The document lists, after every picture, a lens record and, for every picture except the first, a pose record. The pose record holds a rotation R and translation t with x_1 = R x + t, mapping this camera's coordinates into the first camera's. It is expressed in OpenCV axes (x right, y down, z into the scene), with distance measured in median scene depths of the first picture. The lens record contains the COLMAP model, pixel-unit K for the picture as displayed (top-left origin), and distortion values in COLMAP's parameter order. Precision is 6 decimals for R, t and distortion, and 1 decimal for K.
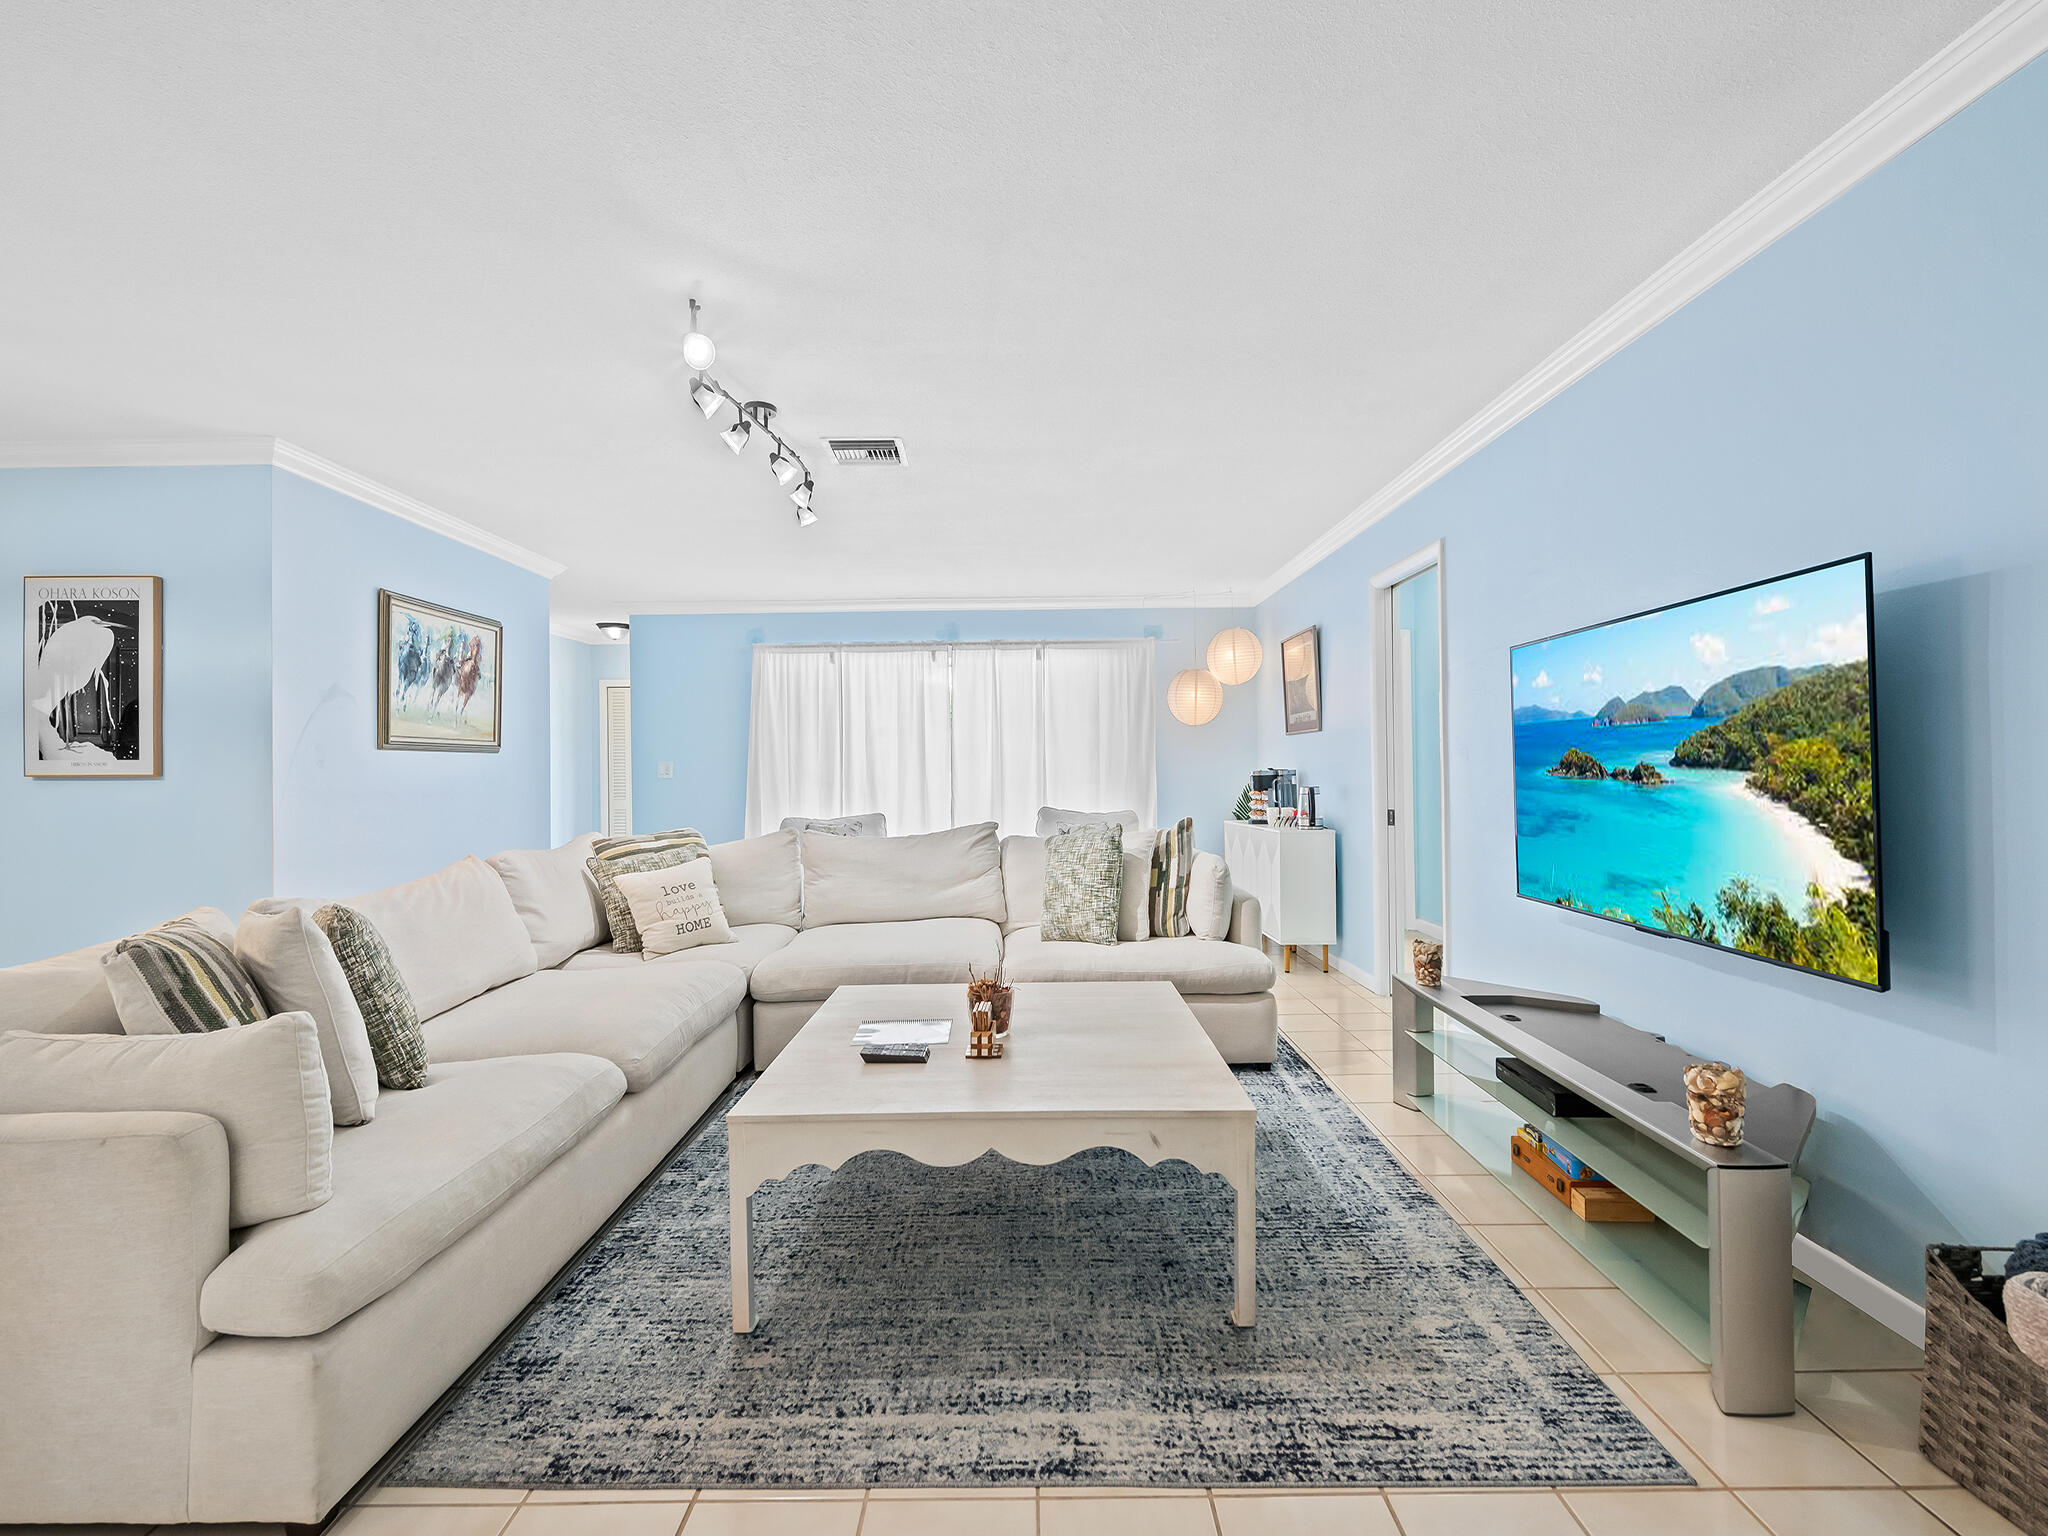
lens RADIAL K [[896.9, 0, 1030.8], [0, 896.9, 765.0], [0, 0, 1]] dist [0.000746, -0.000492]
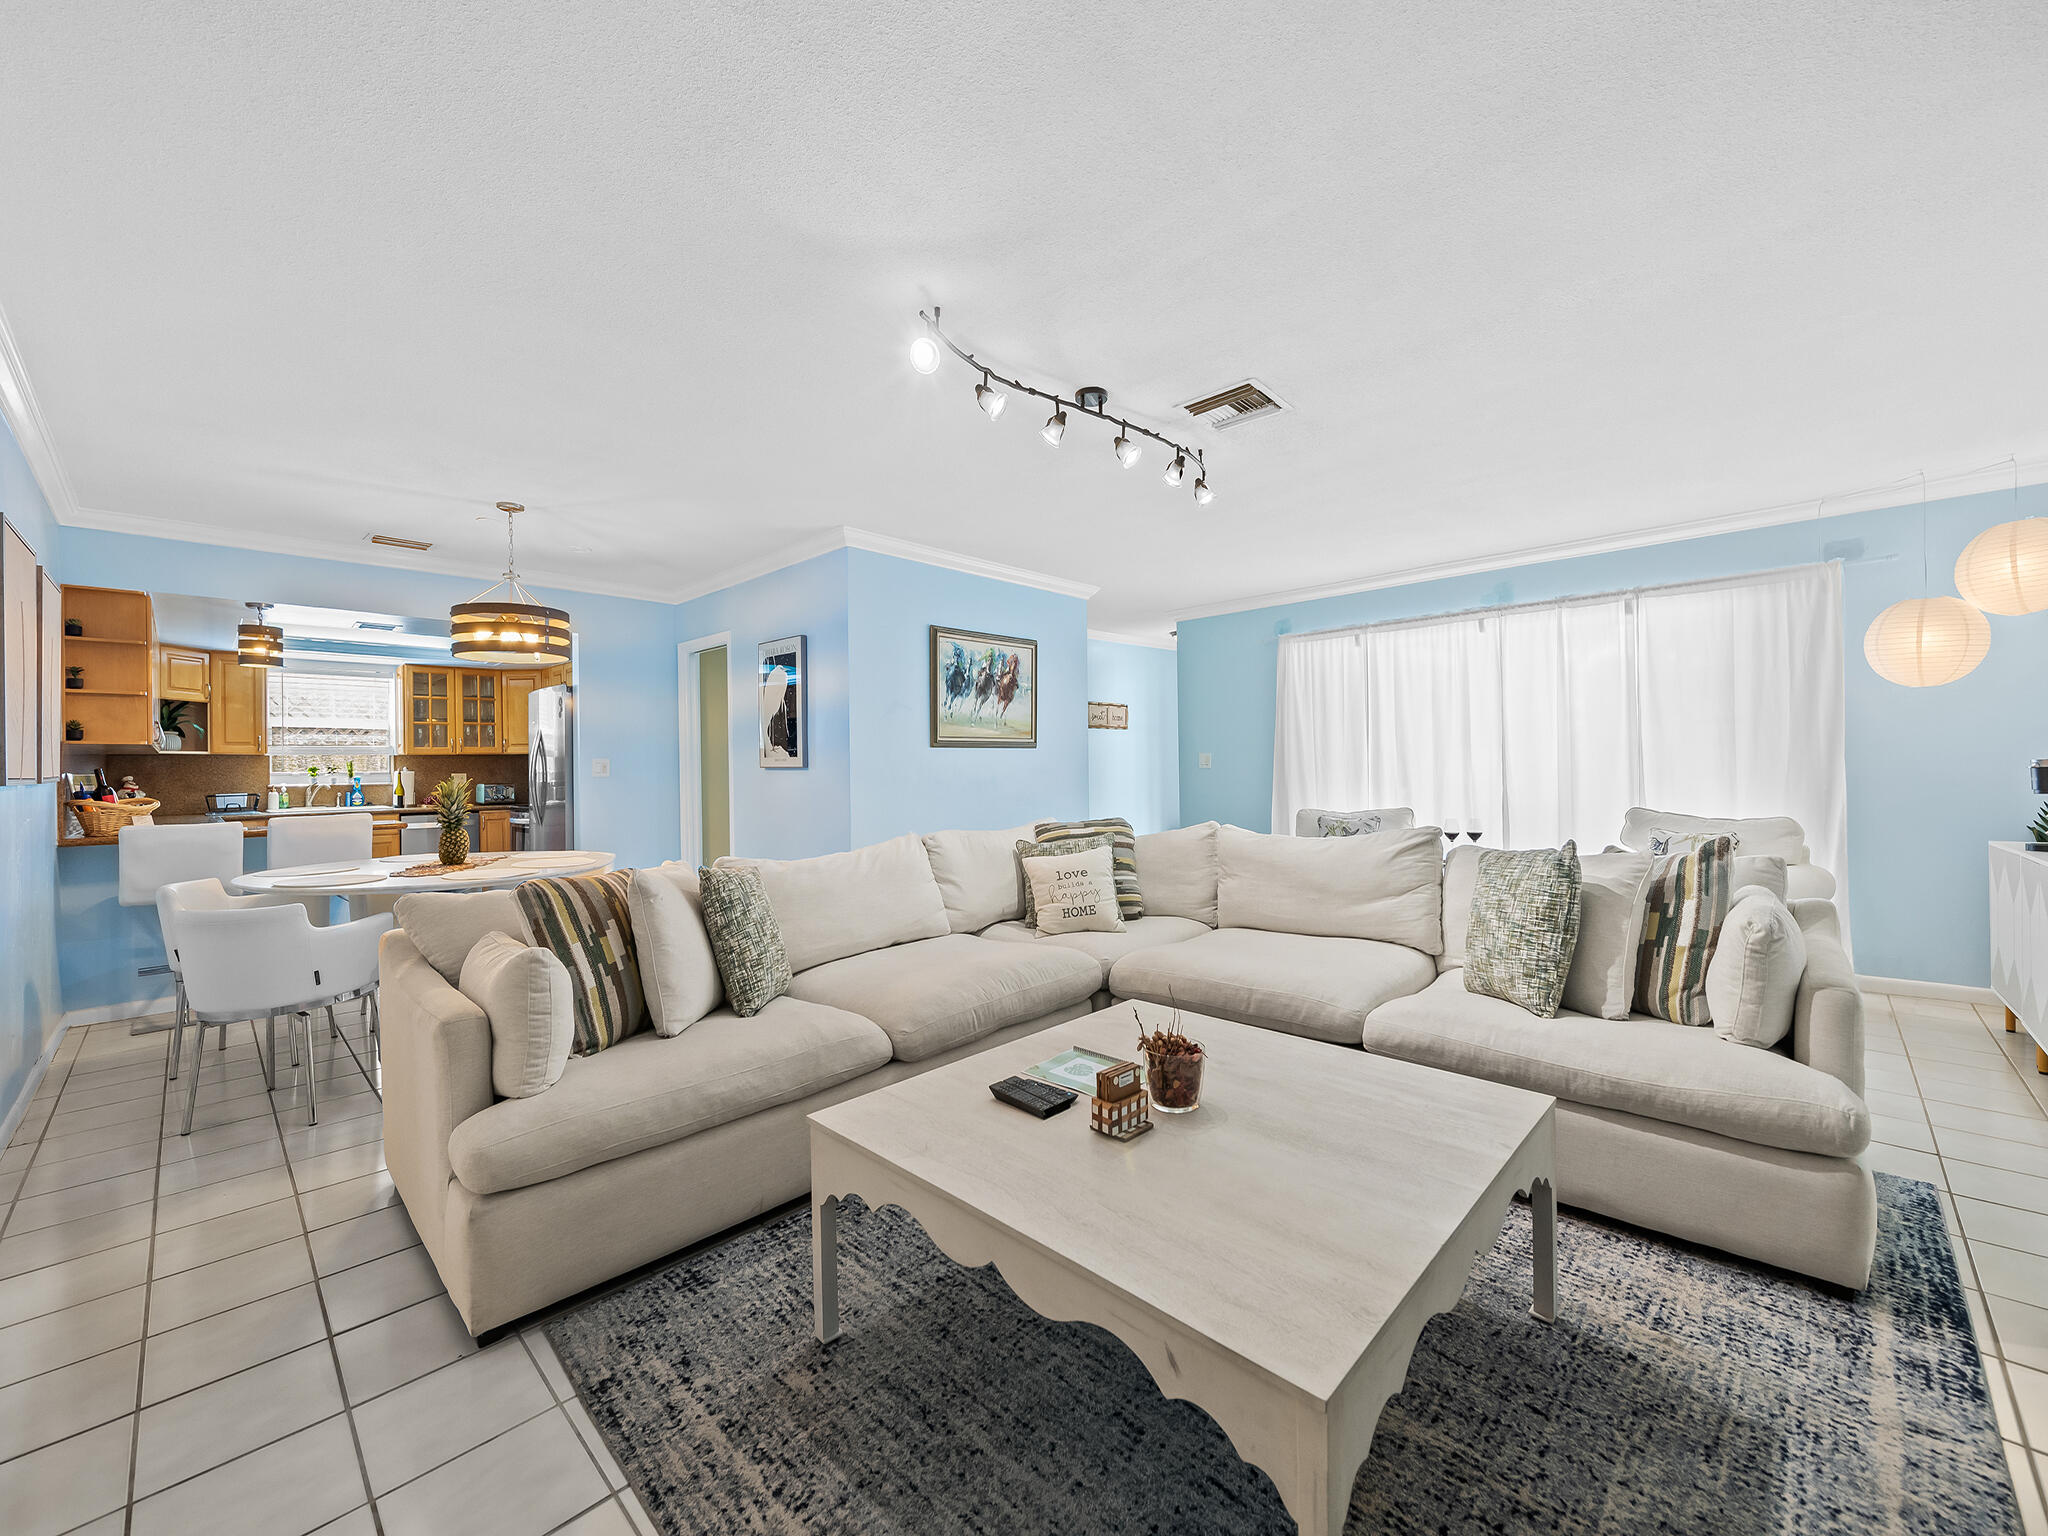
lens RADIAL K [[813.1, 0, 1029.2], [0, 813.1, 764.7], [0, 0, 1]] dist [0.004499, -0.004655]
pose [[0.714663, 0.000046, -0.699469, 0.434509], [0.009694, 0.999903, 0.009970, -0.004083], [0.699401, -0.013906, 0.714594, 0.495639]]
